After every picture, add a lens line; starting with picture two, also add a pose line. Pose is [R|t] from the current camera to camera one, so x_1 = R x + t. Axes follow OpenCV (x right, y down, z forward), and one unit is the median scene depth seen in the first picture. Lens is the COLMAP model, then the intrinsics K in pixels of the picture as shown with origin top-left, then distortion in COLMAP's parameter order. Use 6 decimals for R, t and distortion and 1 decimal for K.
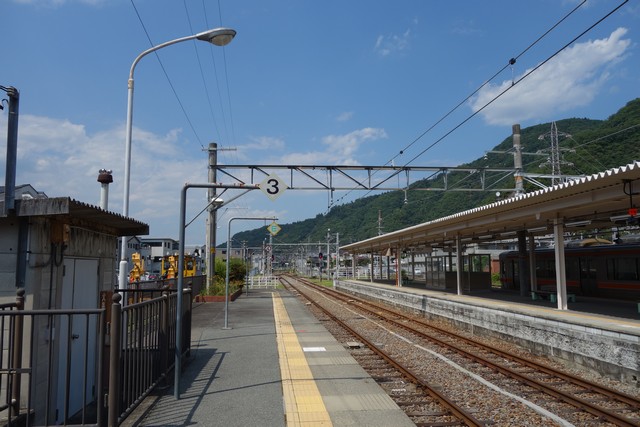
lens RADIAL K [[501.6, 0, 320.0], [0, 501.6, 213.5], [0, 0, 1]] dist [0.001744, -0.008029]
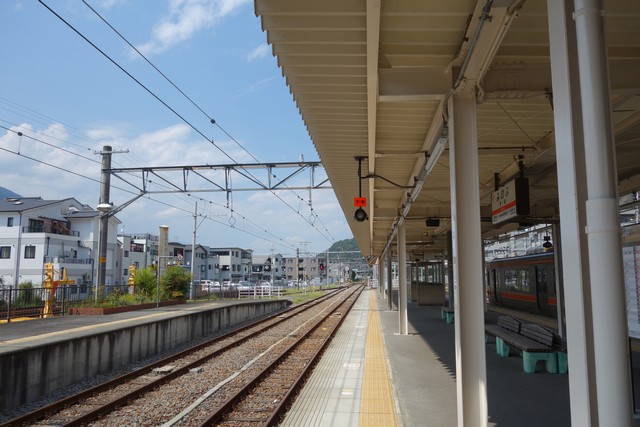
lens RADIAL K [[501.6, 0, 320.0], [0, 501.6, 213.5], [0, 0, 1]] dist [0.001744, -0.008029]
pose [[0.978752, -0.023022, -0.203753, 0.360758], [0.019636, 0.999634, -0.018627, 0.012539], [0.204107, 0.014230, 0.978845, 0.150722]]
